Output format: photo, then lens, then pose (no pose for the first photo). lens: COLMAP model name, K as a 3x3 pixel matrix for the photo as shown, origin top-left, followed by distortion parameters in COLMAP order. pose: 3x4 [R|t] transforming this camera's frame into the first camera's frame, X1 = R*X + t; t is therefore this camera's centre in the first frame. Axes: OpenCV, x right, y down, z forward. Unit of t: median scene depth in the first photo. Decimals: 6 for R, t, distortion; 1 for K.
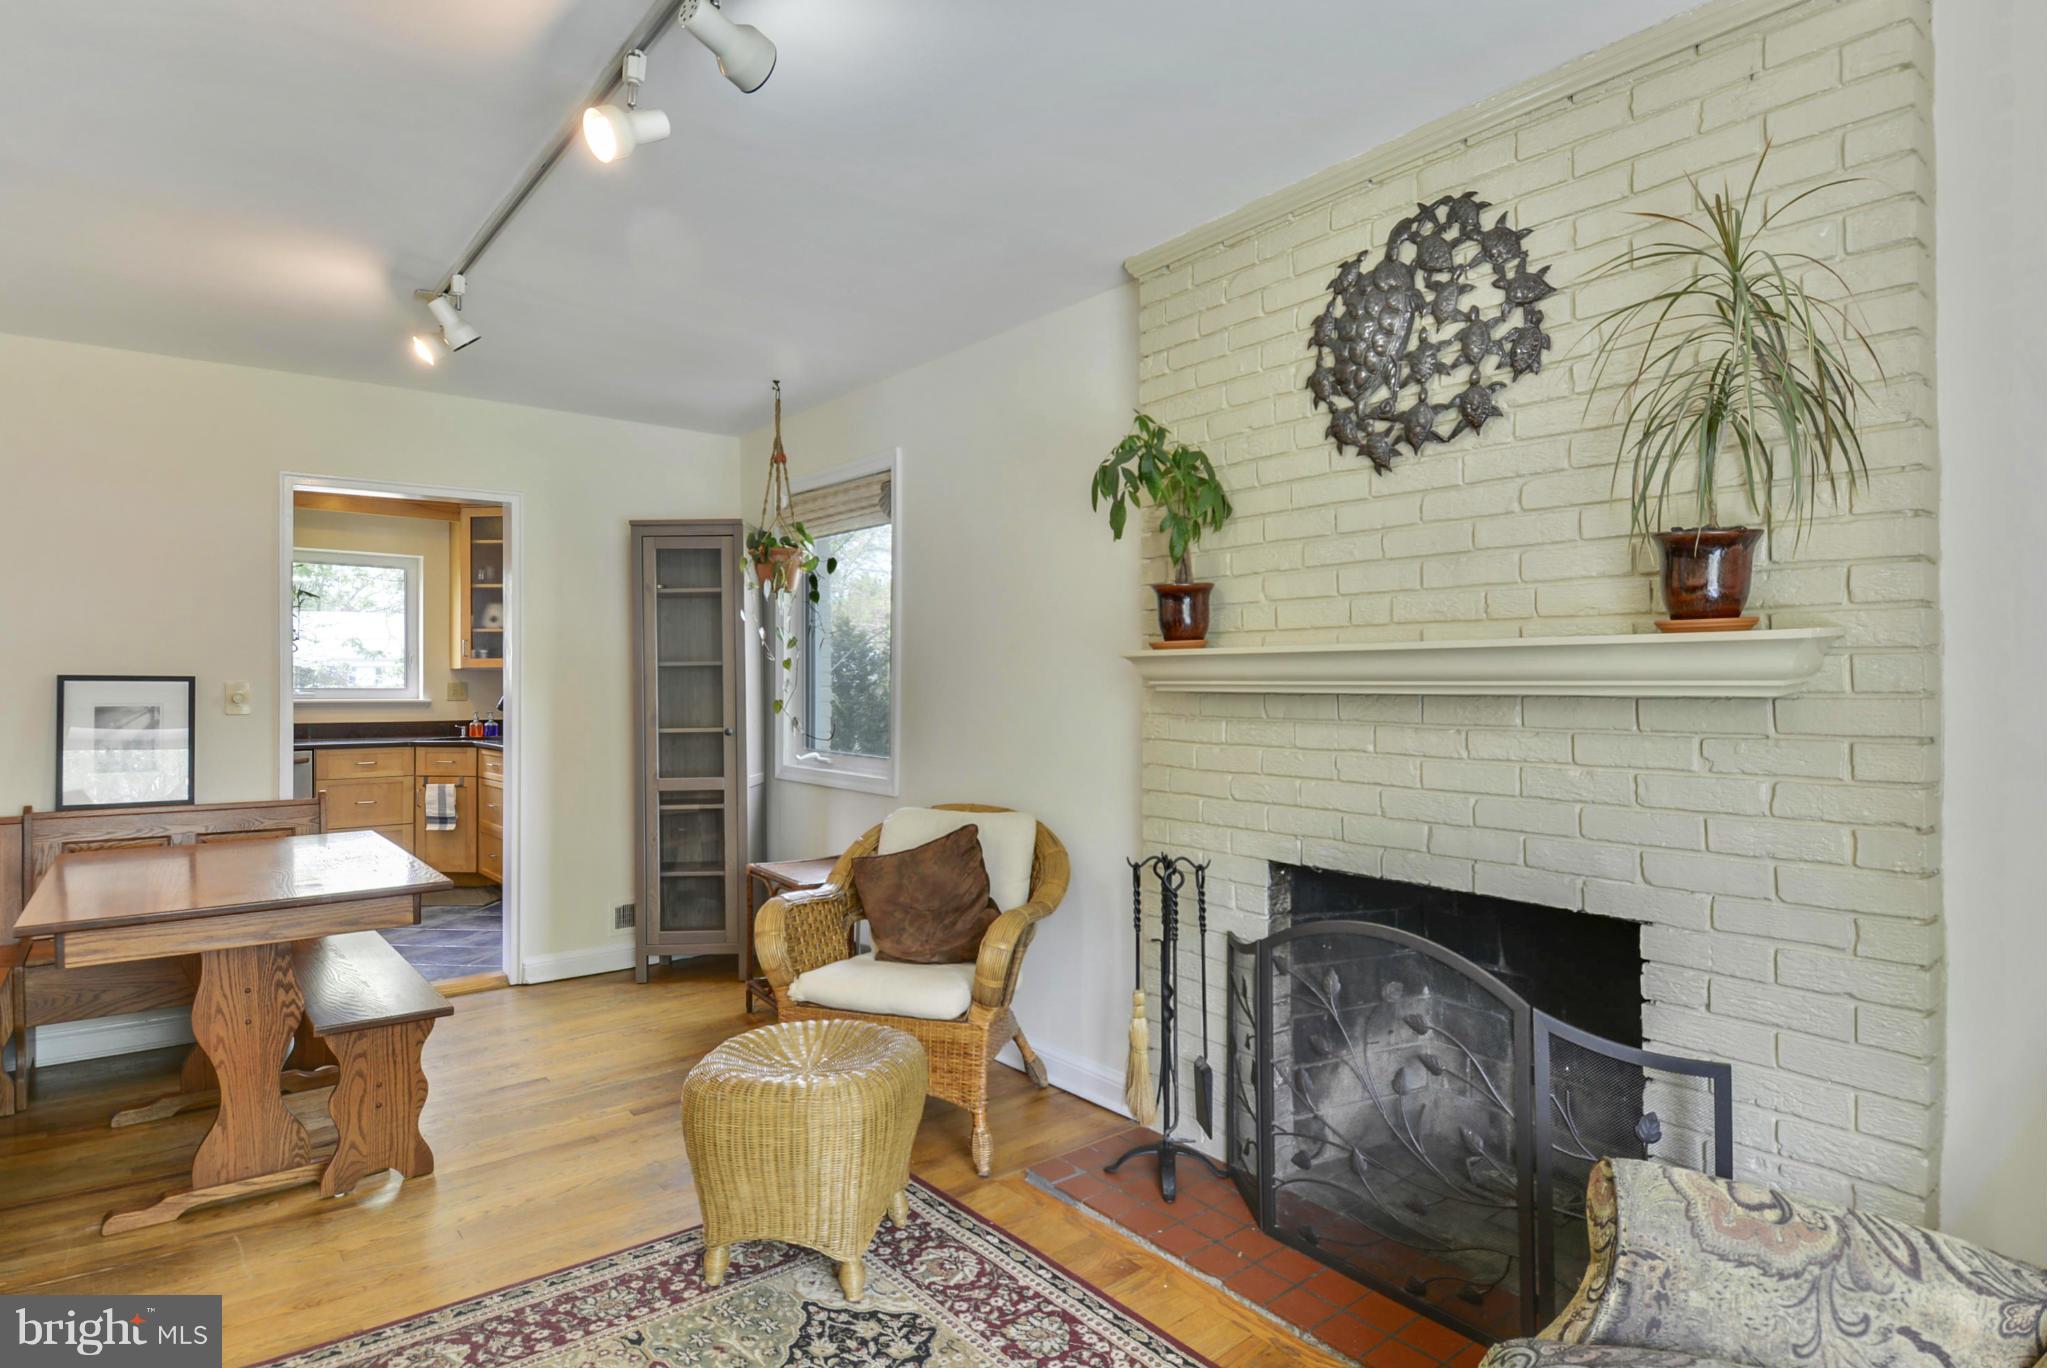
lens RADIAL K [[1094.7, 0, 1033.5], [0, 1094.7, 694.3], [0, 0, 1]] dist [0.049694, -0.069469]
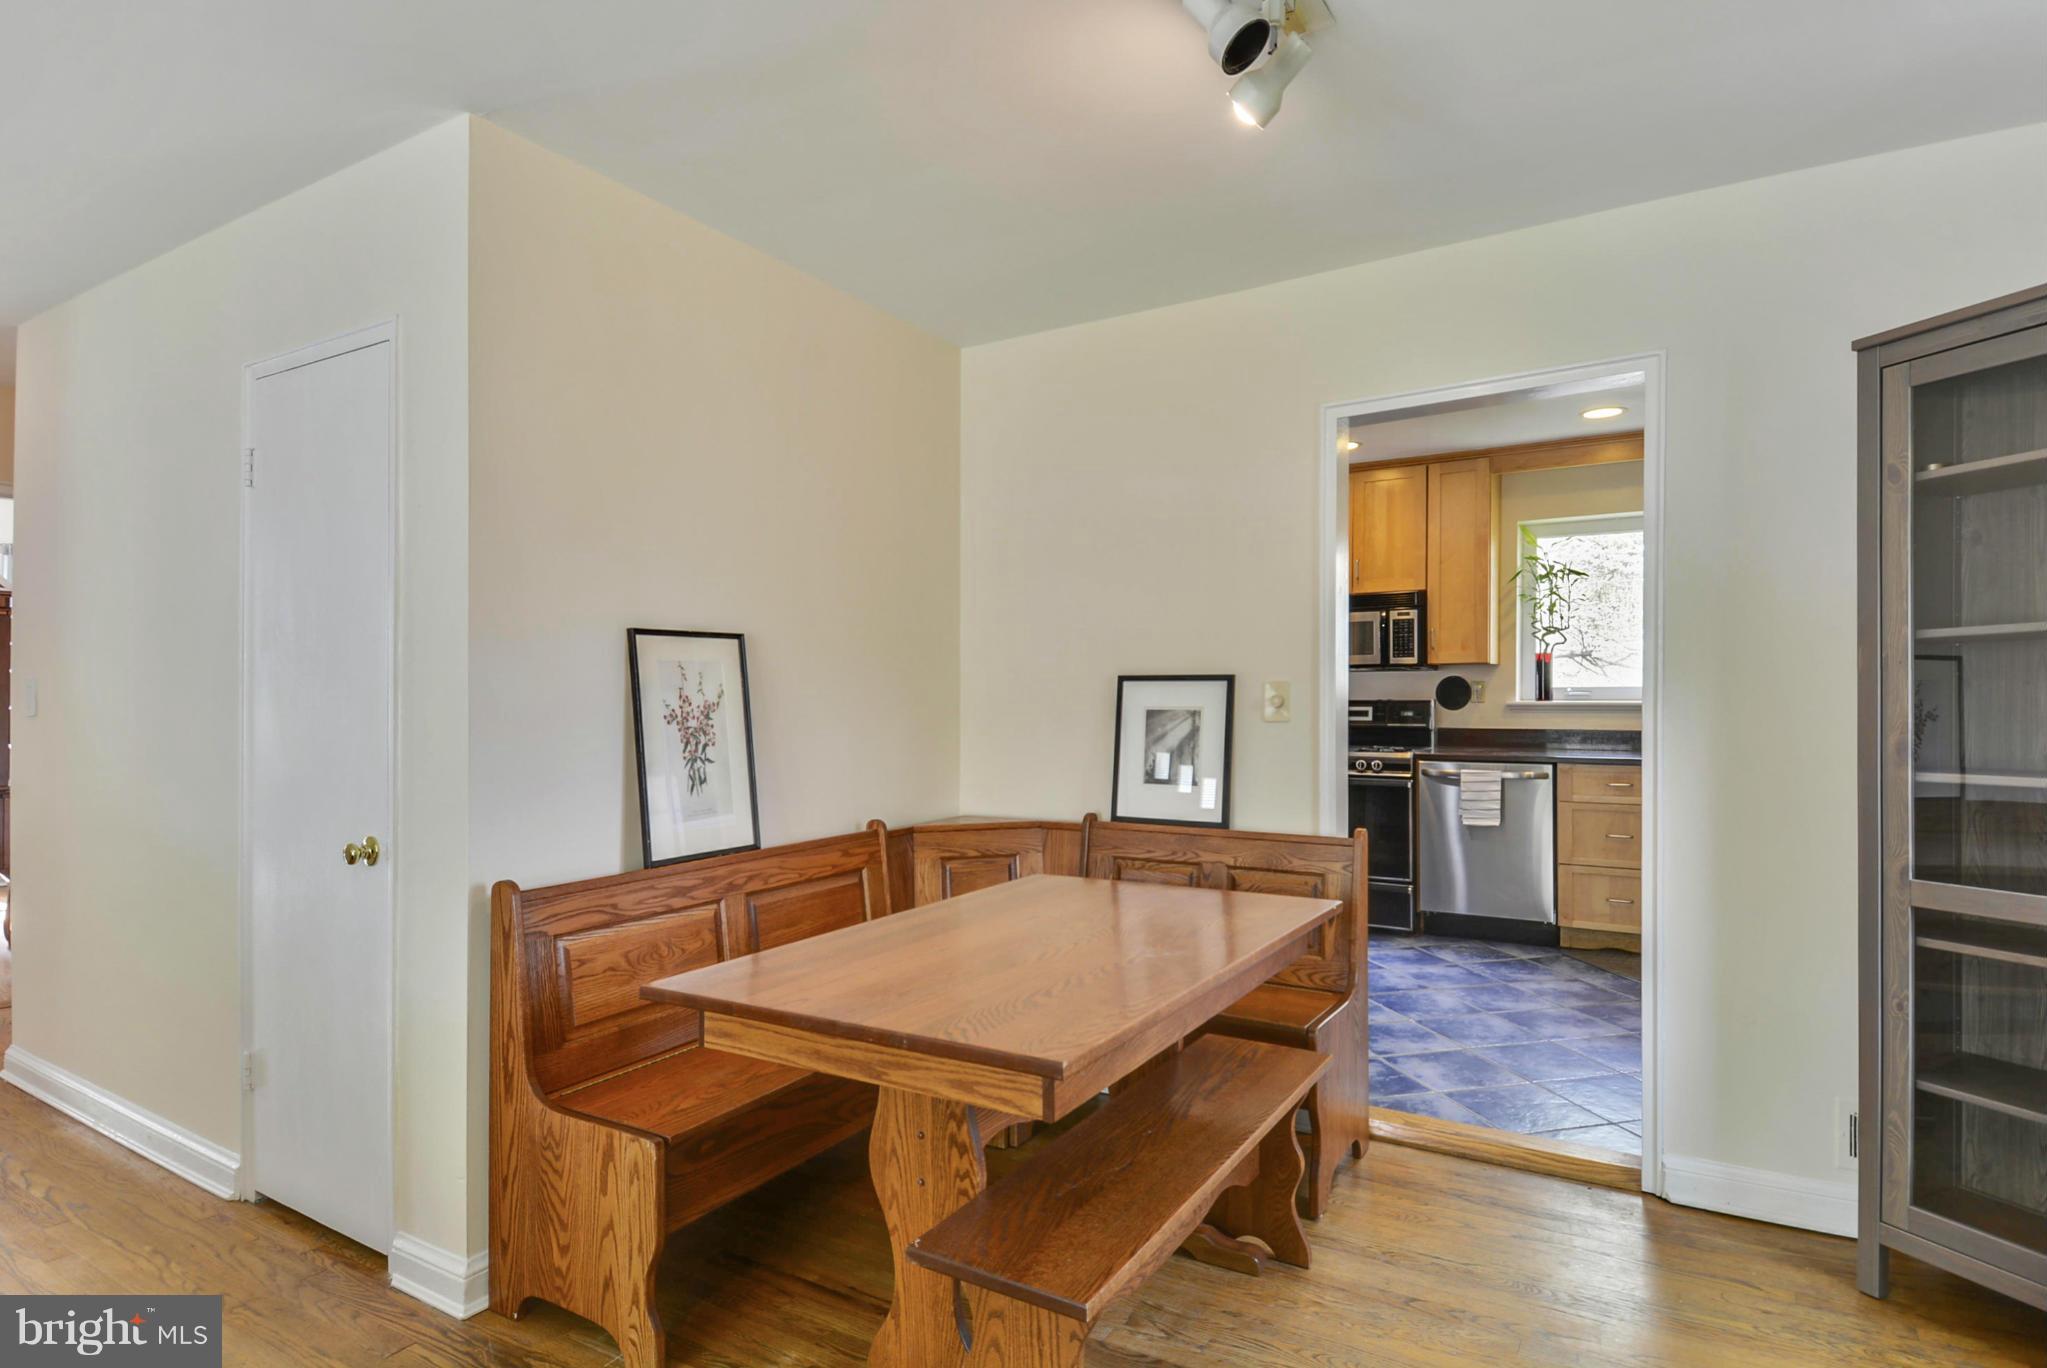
lens RADIAL K [[1094.7, 0, 1033.5], [0, 1094.7, 694.3], [0, 0, 1]] dist [0.049694, -0.069469]
pose [[0.335965, 0.001184, -0.941874, -0.030196], [0.000016, 0.999999, 0.001263, -0.002085], [0.941874, -0.000439, 0.335965, 0.496372]]
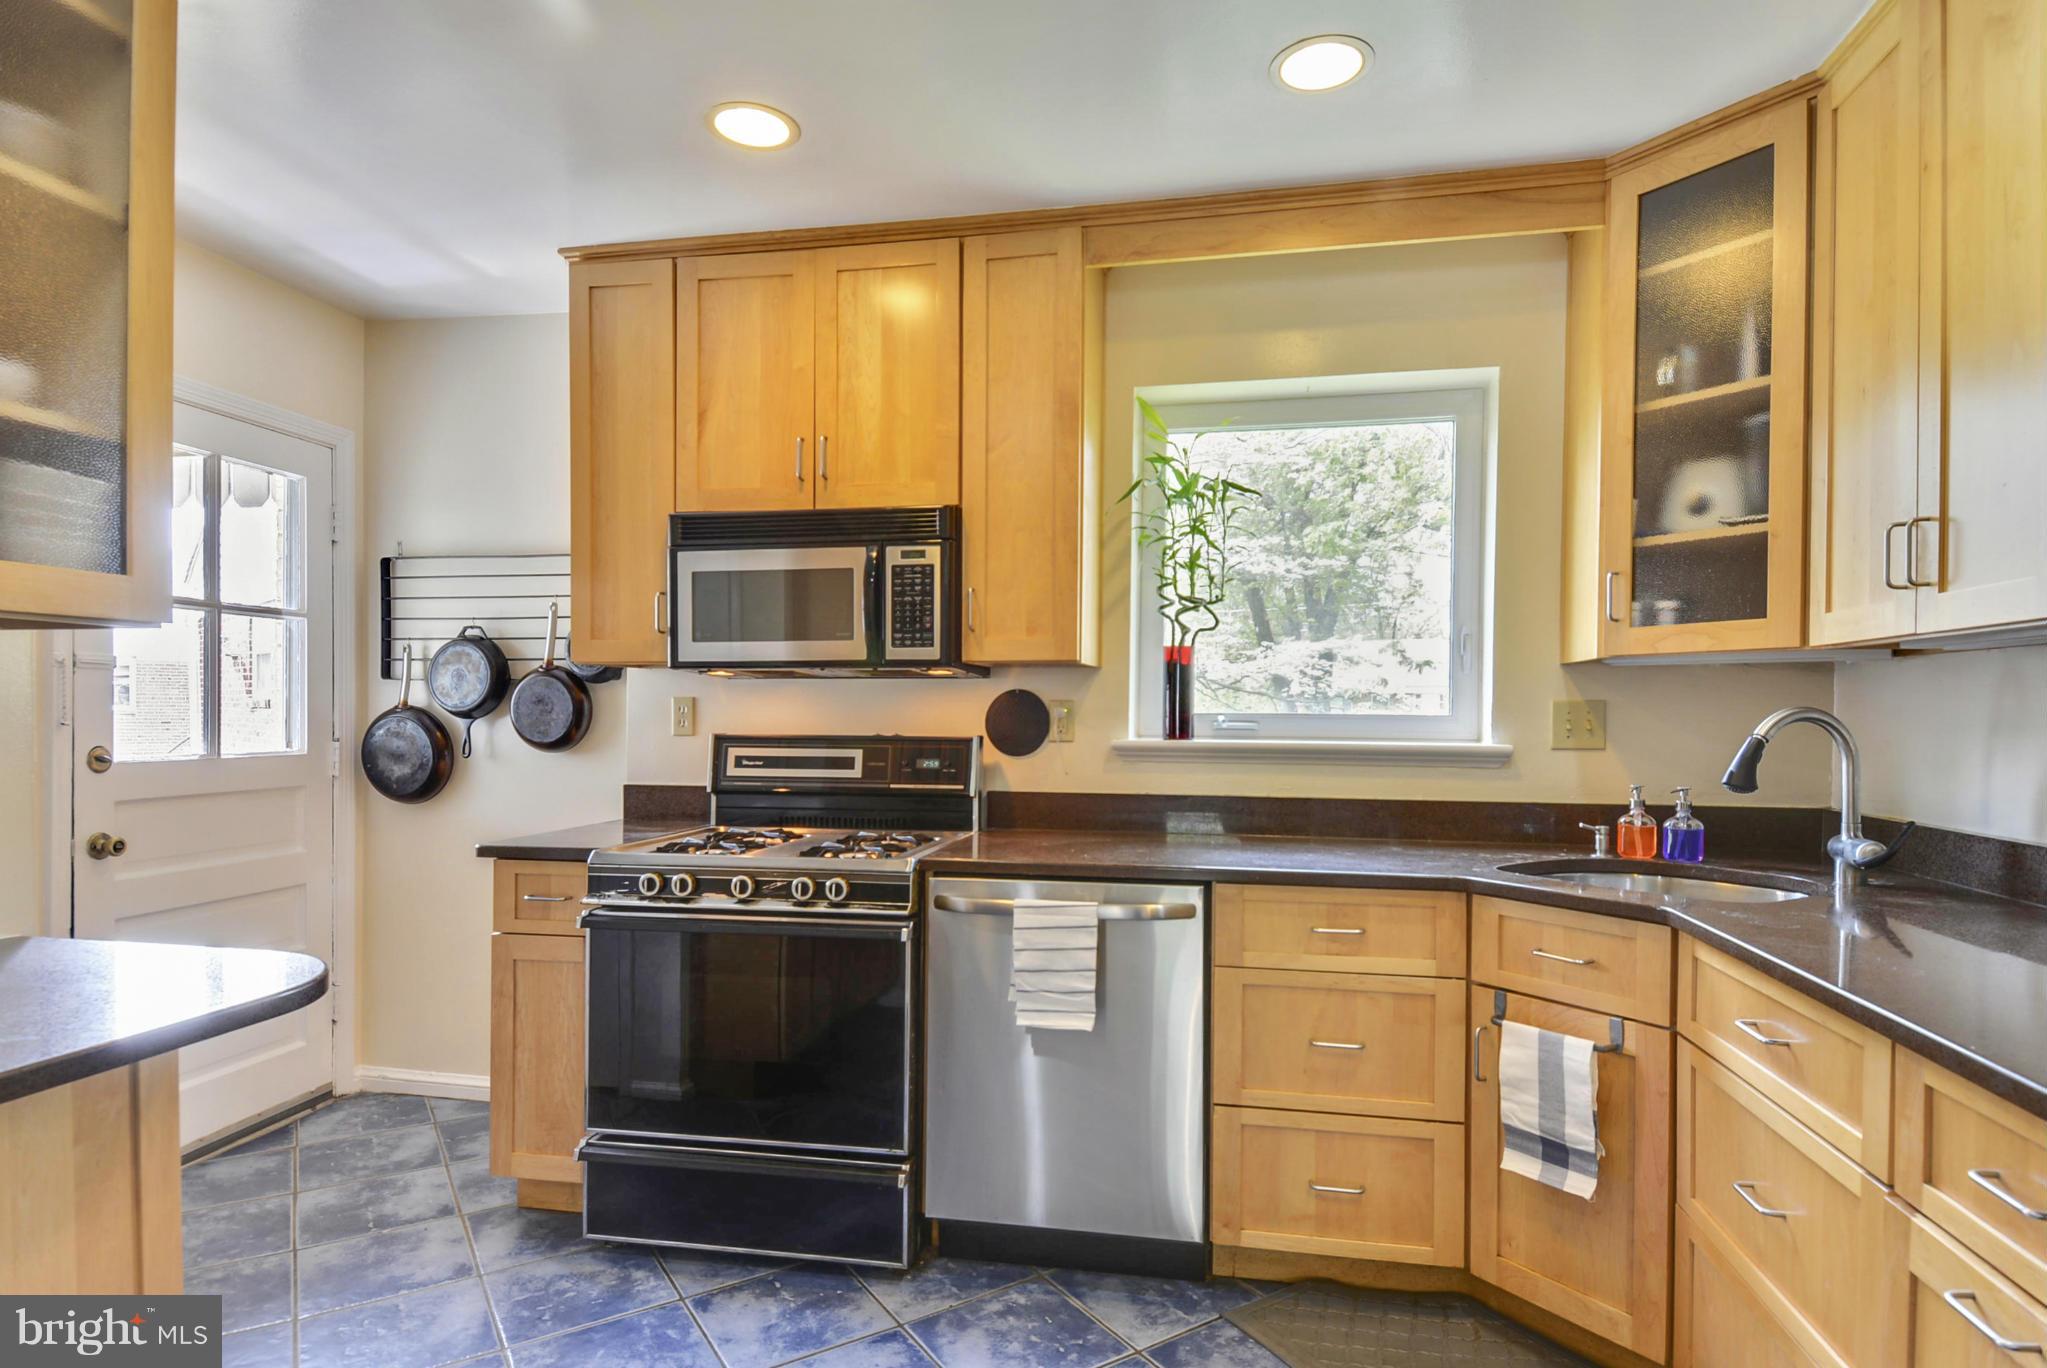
lens RADIAL K [[1094.7, 0, 1033.5], [0, 1094.7, 694.3], [0, 0, 1]] dist [0.049694, -0.069469]
pose [[0.621656, -0.011453, -0.783207, -0.535471], [-0.010213, 0.999690, -0.022725, -0.004001], [0.783224, 0.022126, 0.621346, 0.969556]]
